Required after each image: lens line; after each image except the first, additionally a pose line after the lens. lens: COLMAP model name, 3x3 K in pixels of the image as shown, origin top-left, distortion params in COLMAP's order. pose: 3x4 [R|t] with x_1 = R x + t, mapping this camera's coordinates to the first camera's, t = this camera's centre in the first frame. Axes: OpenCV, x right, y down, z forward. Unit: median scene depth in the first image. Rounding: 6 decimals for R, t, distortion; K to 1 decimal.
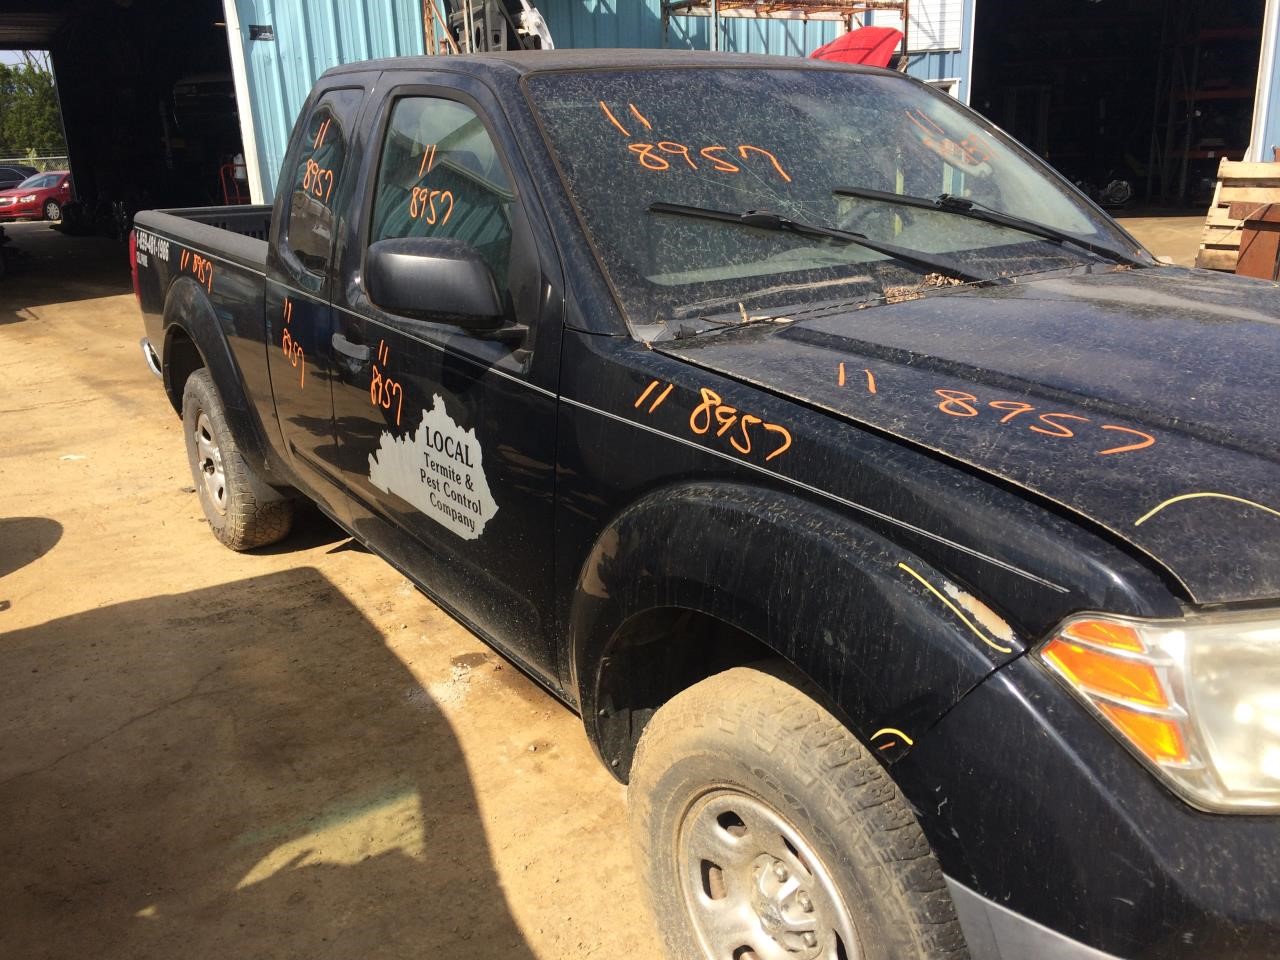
lens RADIAL K [[1111.8, 0, 640.9], [0, 1111.8, 468.0], [0, 0, 1]] dist [0.069087, -0.073342]
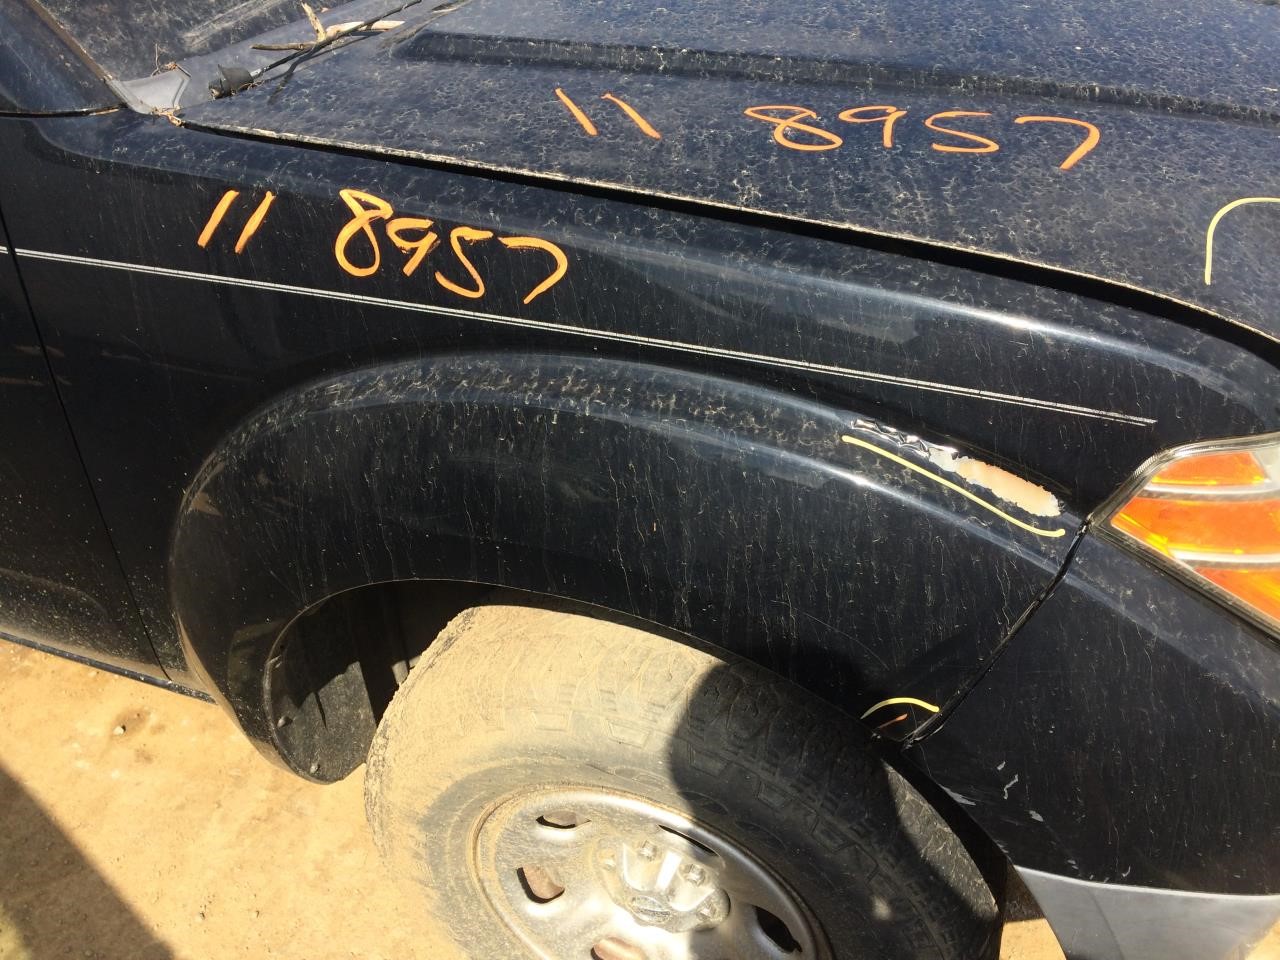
lens RADIAL K [[1111.8, 0, 649.3], [0, 1111.8, 489.0], [0, 0, 1]] dist [0.069087, -0.073342]
pose [[0.847394, -0.340380, 0.407510, -0.089823], [0.208920, 0.919328, 0.333448, -0.091724], [-0.488135, -0.197425, 0.850146, 0.464376]]
